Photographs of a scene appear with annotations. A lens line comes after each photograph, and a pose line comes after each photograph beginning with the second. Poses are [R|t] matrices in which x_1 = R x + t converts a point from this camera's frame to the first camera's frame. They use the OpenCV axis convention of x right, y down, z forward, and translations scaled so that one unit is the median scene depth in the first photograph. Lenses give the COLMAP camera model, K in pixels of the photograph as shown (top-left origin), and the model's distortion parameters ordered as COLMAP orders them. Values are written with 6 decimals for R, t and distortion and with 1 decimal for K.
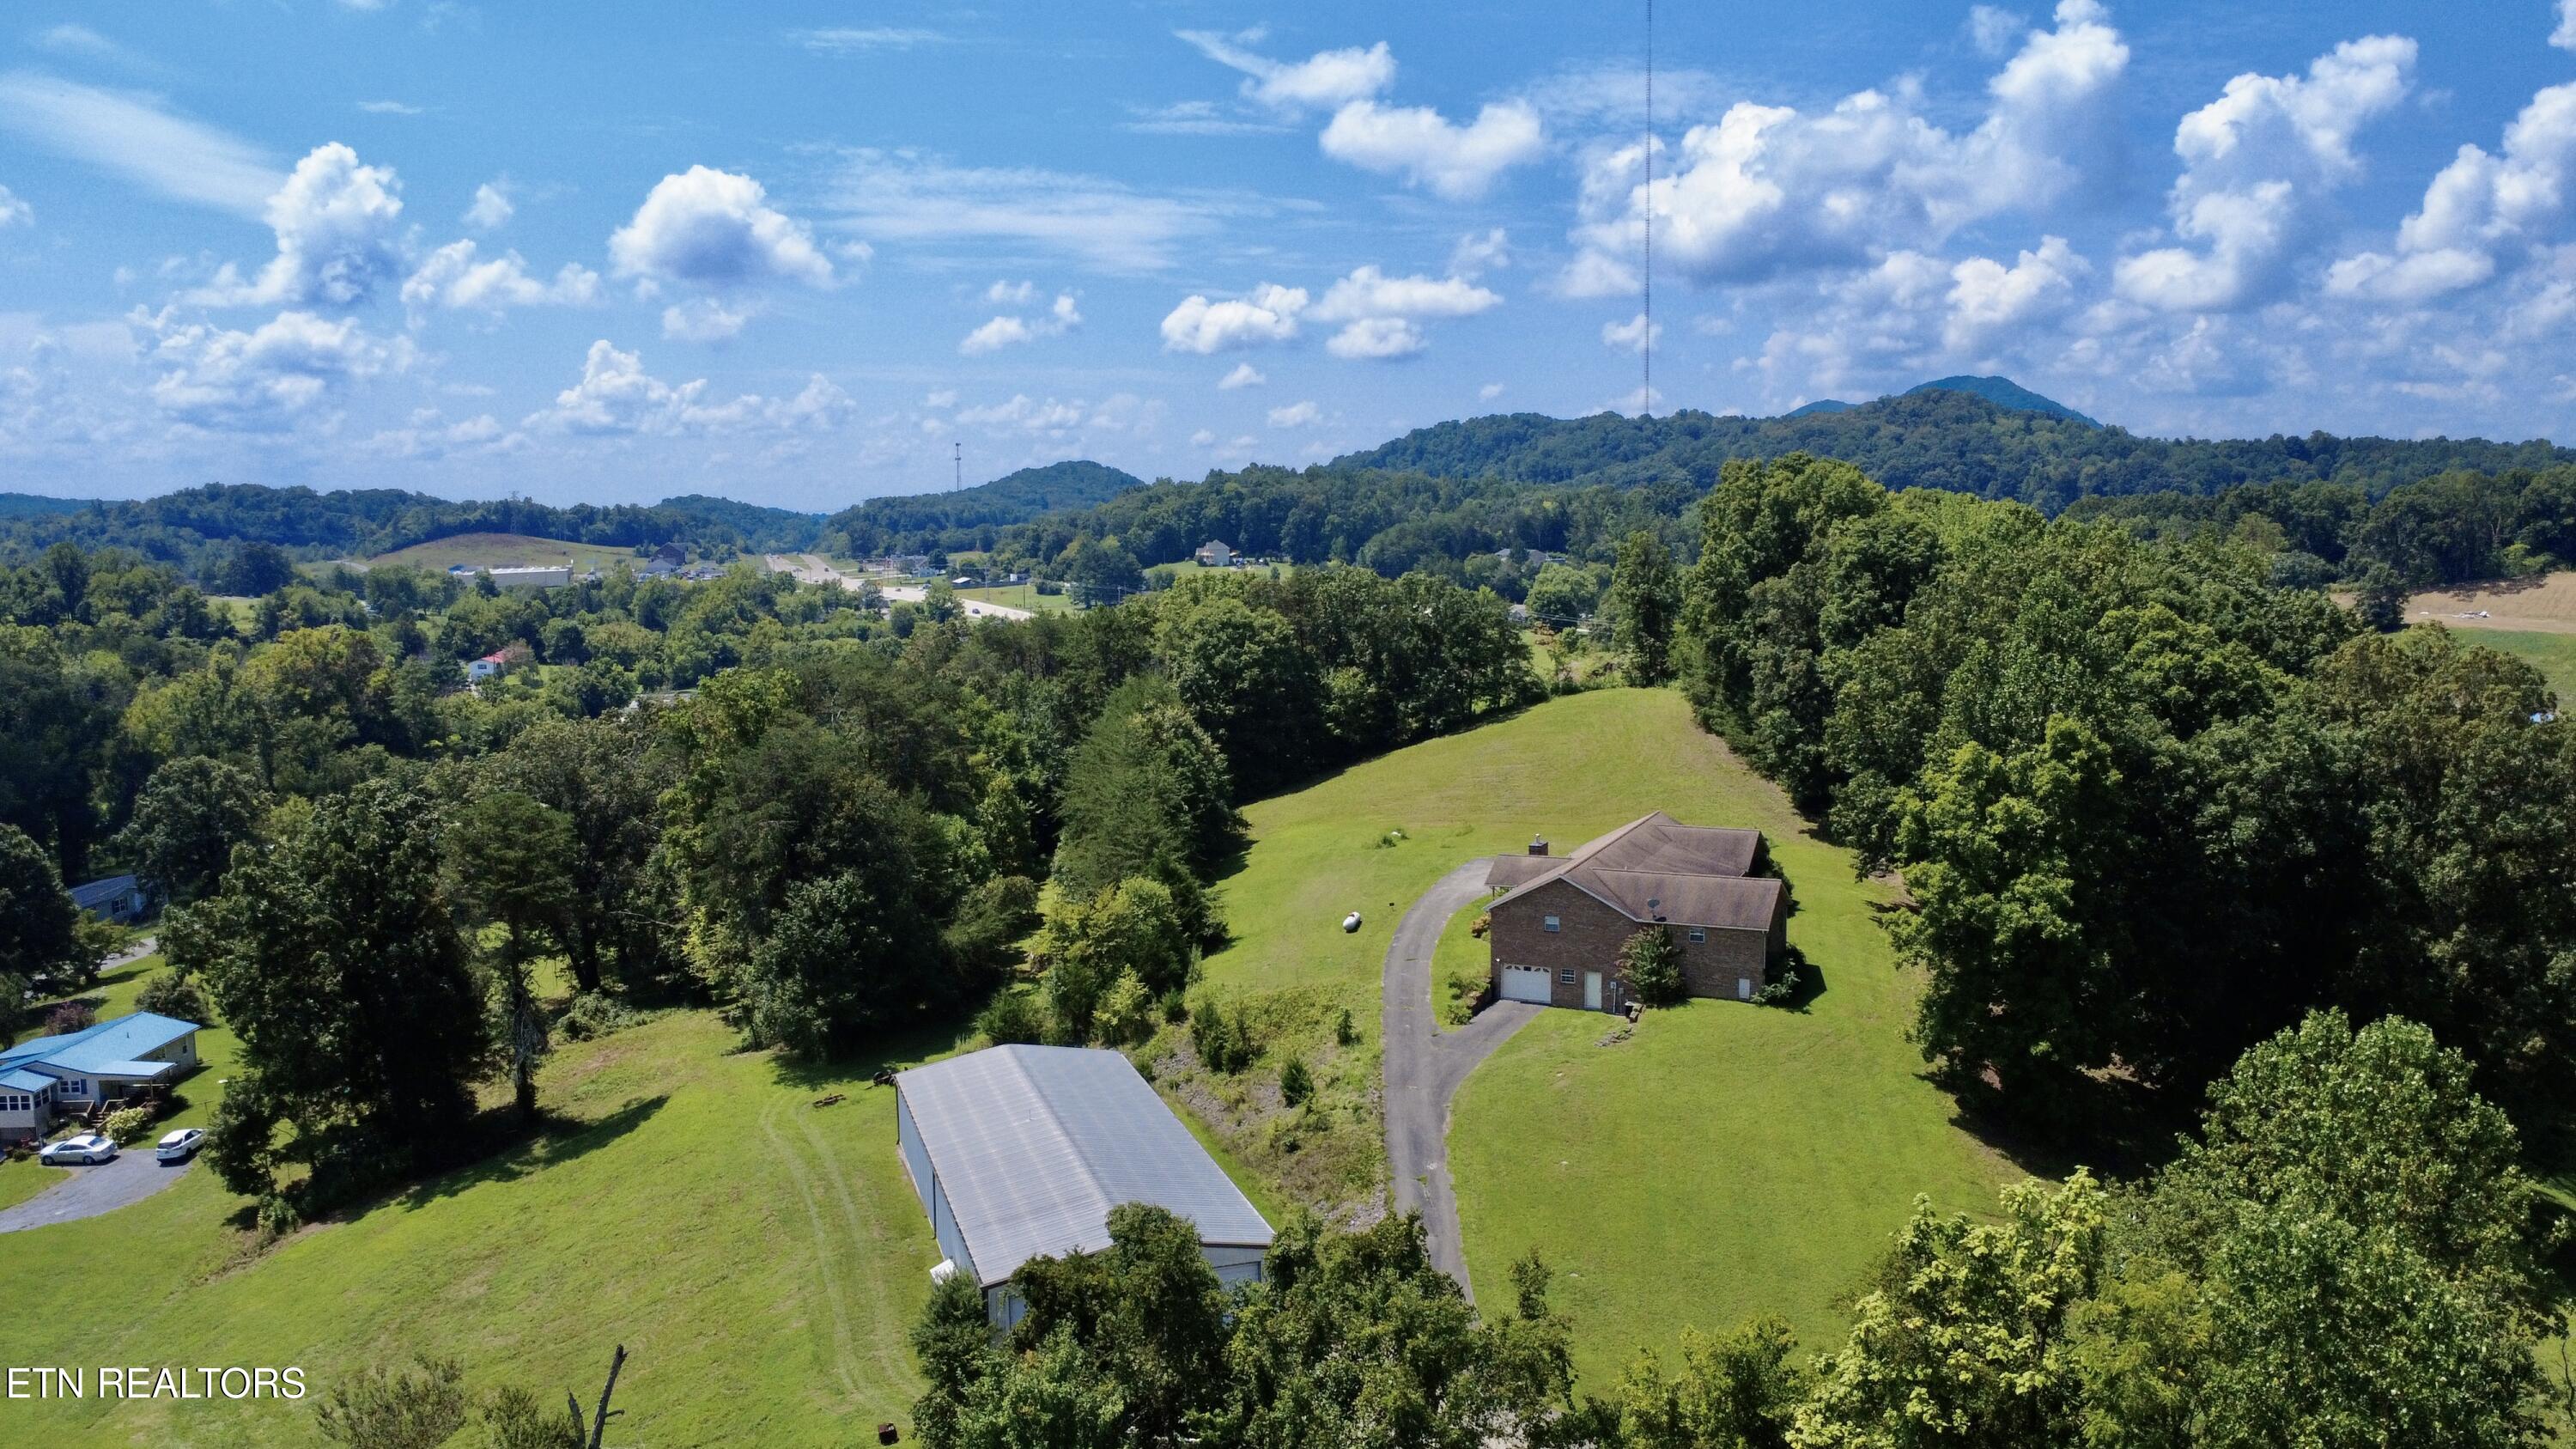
lens RADIAL K [[1931.1, 0, 1288.0], [0, 1931.1, 724.5], [0, 0, 1]] dist [-0.000413, 0.000810]
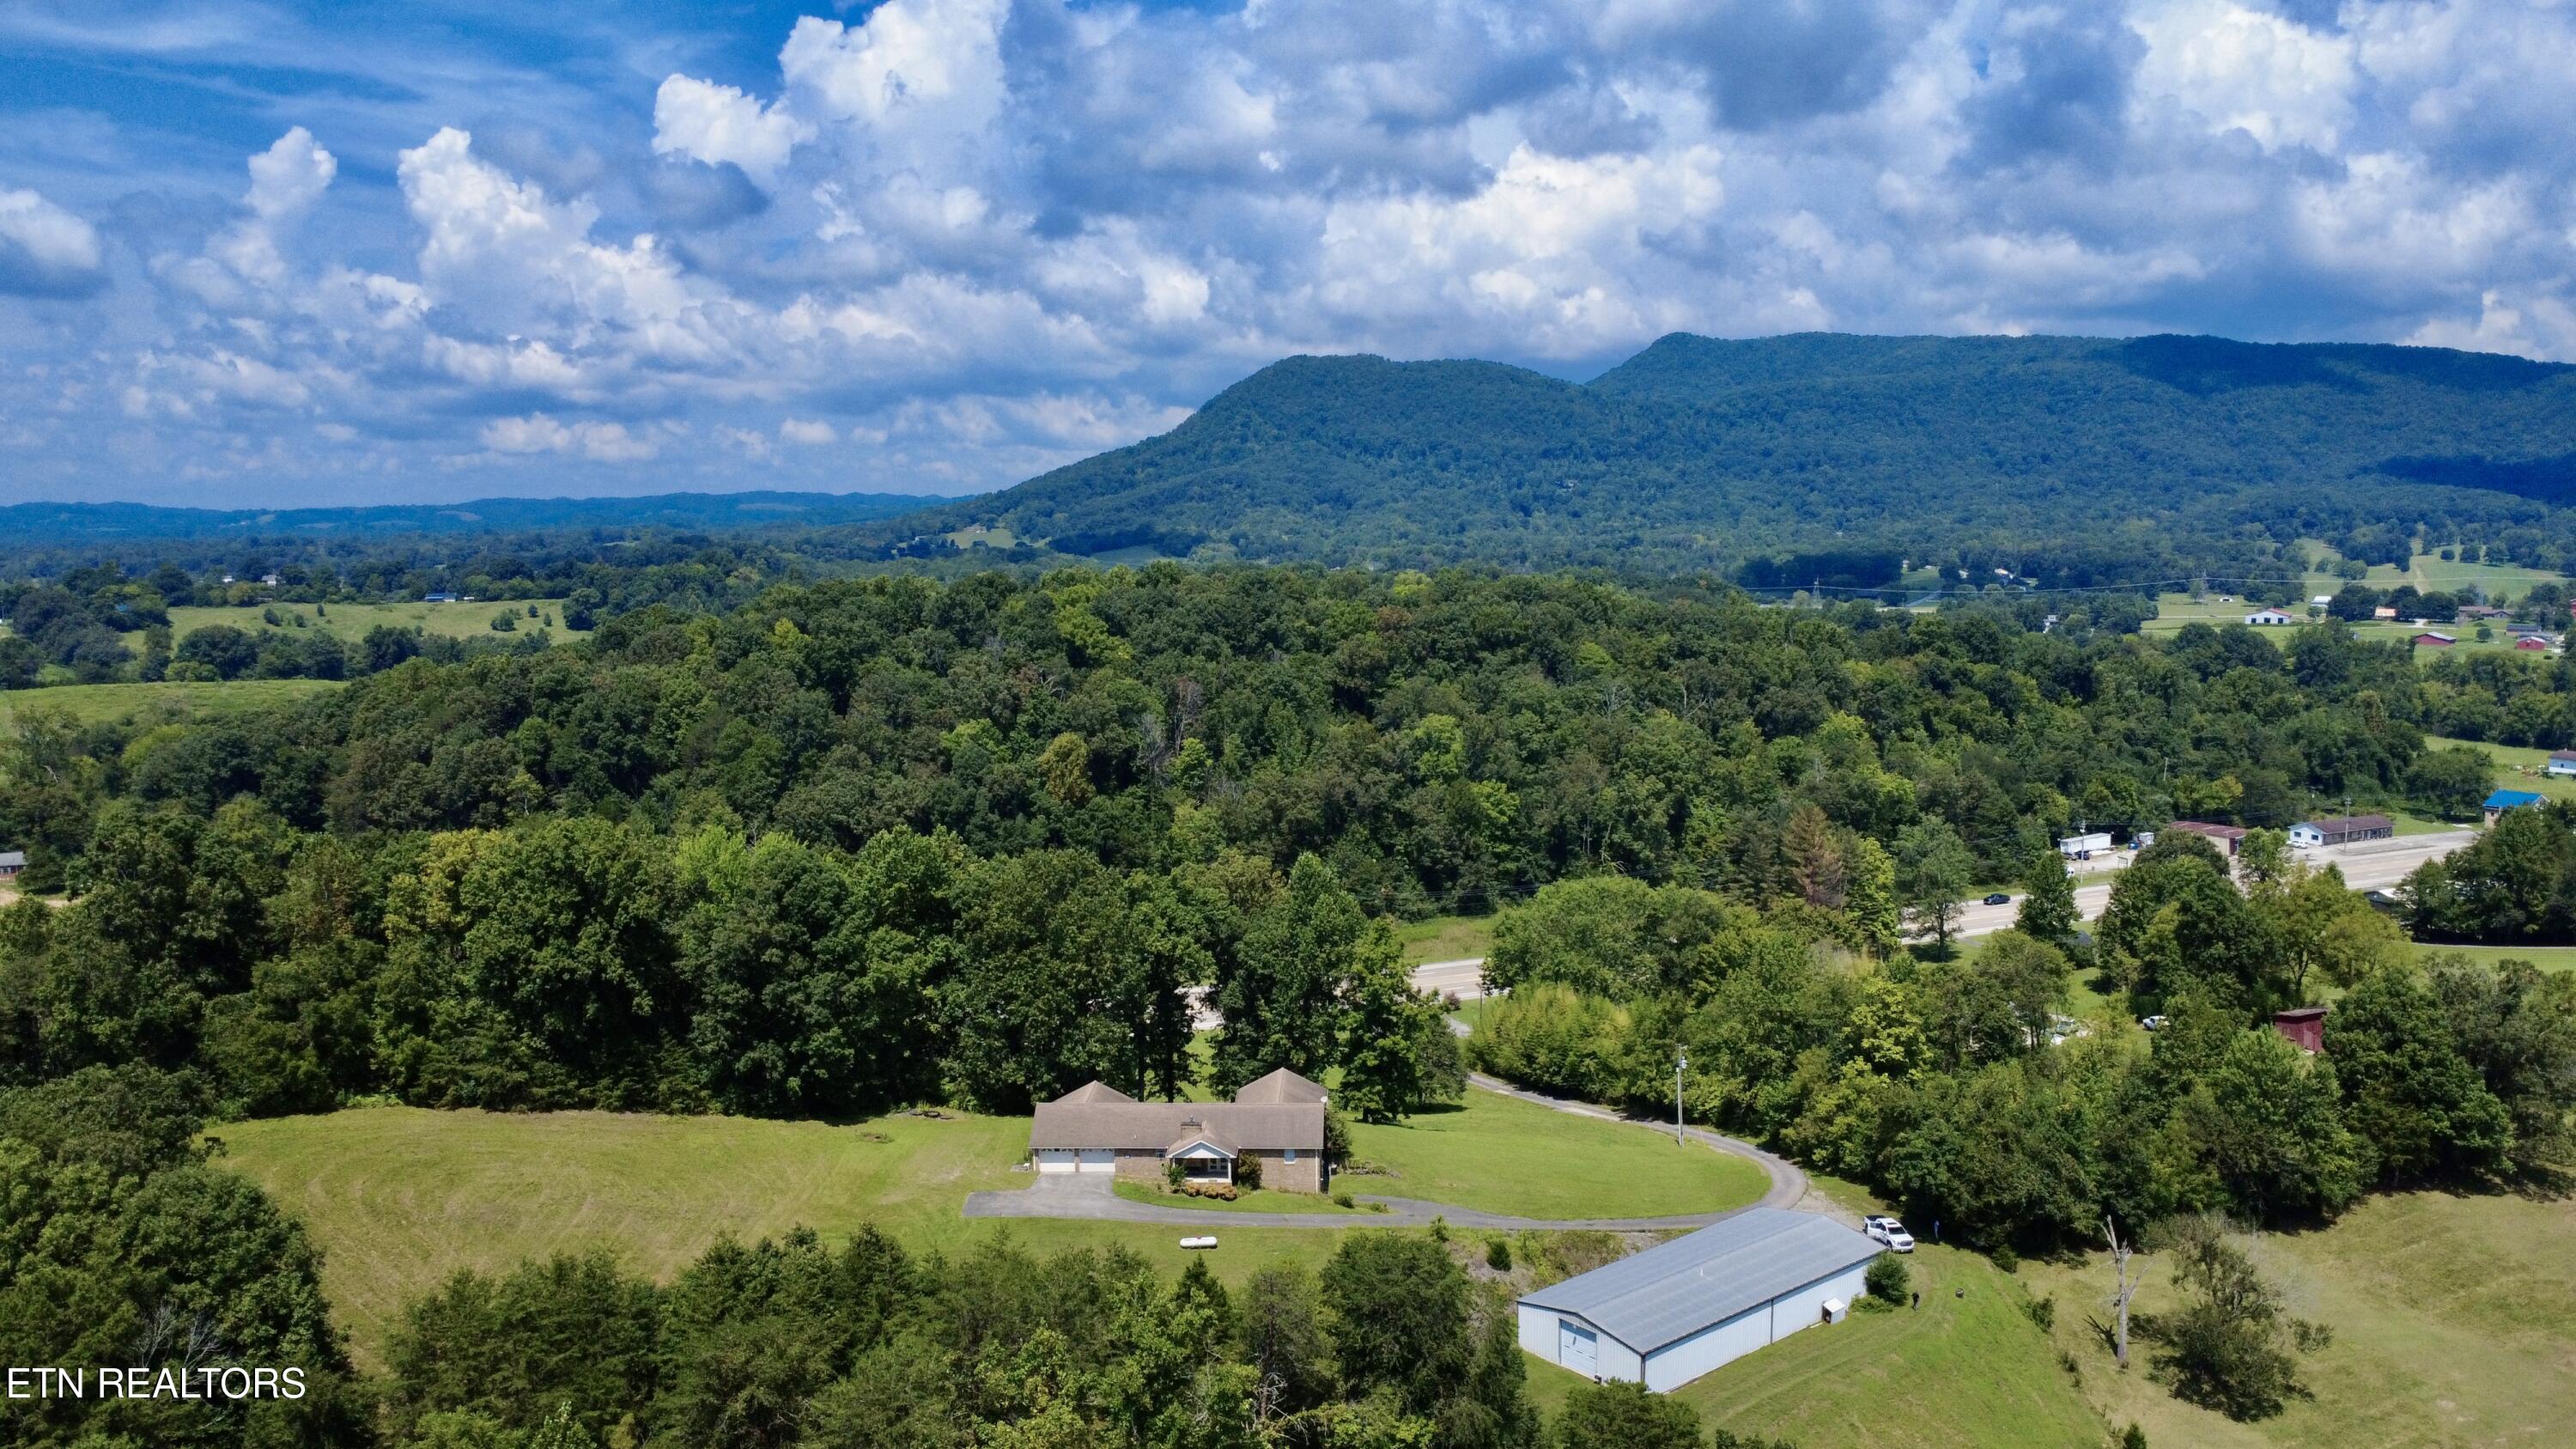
lens RADIAL K [[1928.5, 0, 1285.0], [0, 1928.5, 724.8], [0, 0, 1]] dist [-0.000953, 0.006057]
pose [[-0.370499, -0.083951, 0.925031, -0.248416], [0.116745, 0.983800, 0.136043, -0.086278], [-0.921467, 0.158396, -0.354697, 0.311806]]
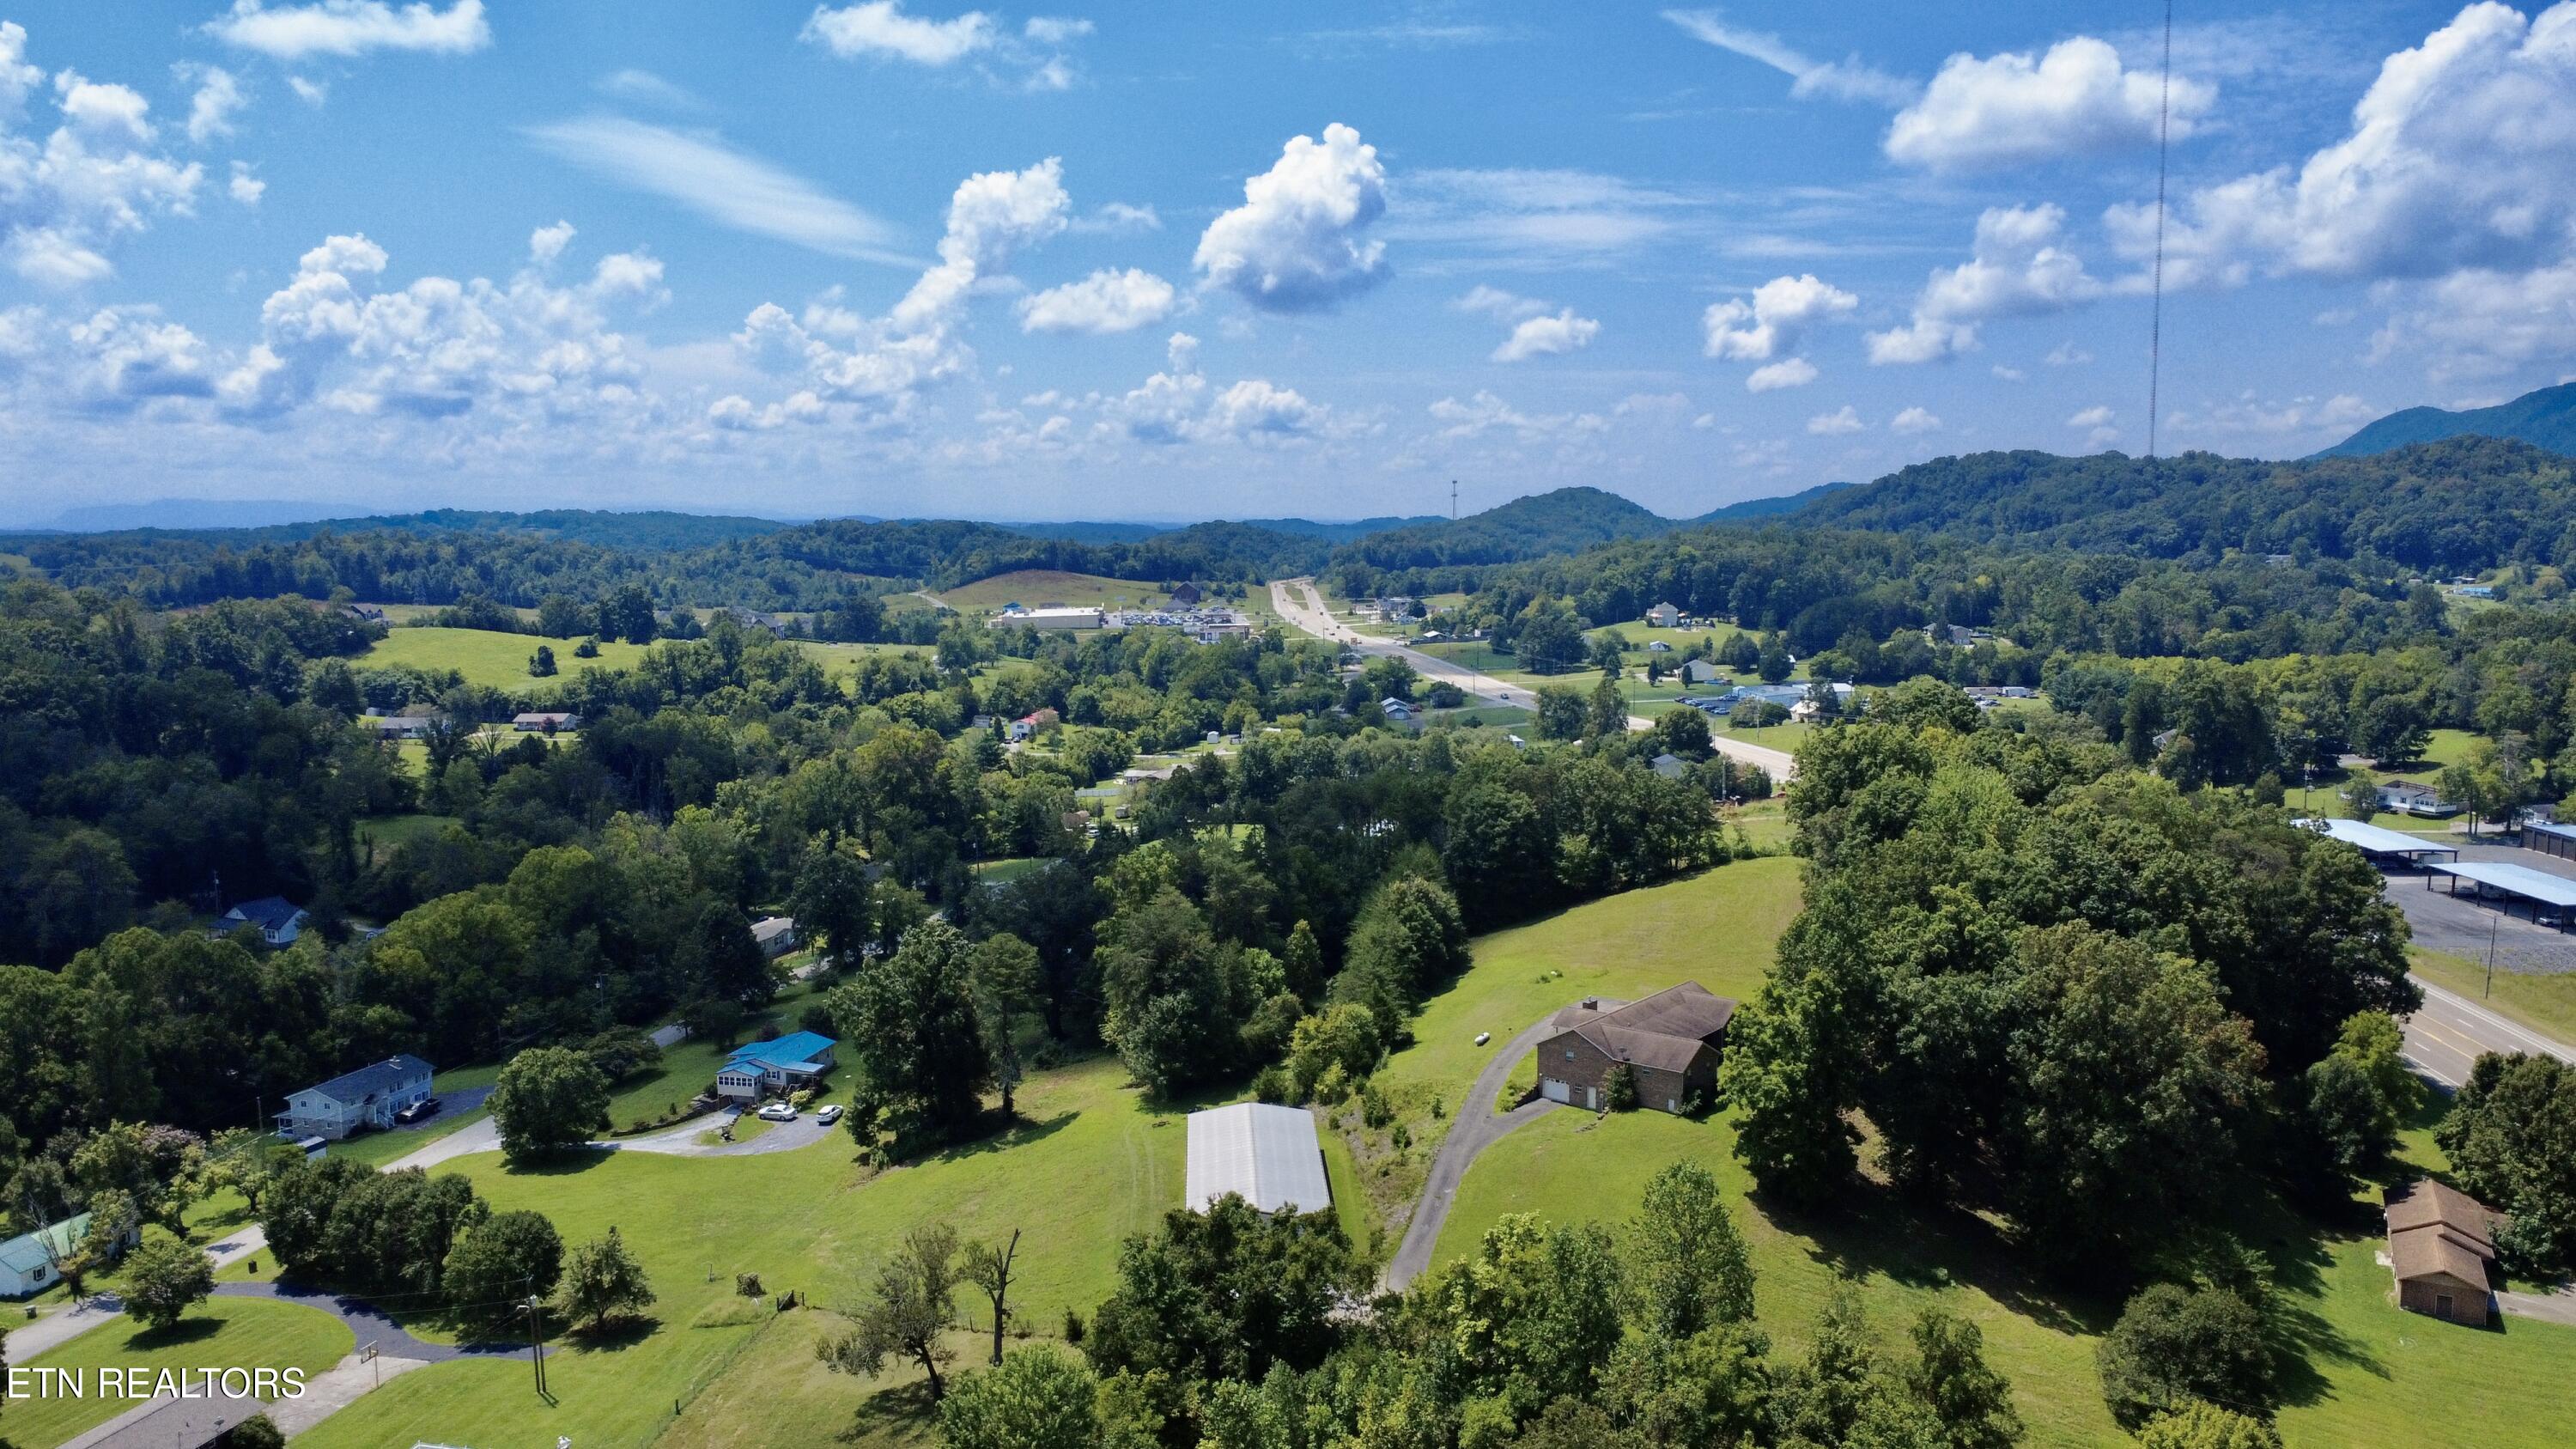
lens RADIAL K [[1919.2, 0, 1288.0], [0, 1919.2, 724.5], [0, 0, 1]] dist [0.000036, 0.004545]
pose [[0.965042, 0.032669, -0.260052, 0.067917], [-0.033367, 0.999442, 0.001729, -0.037956], [0.259963, 0.007009, 0.965593, -0.143996]]
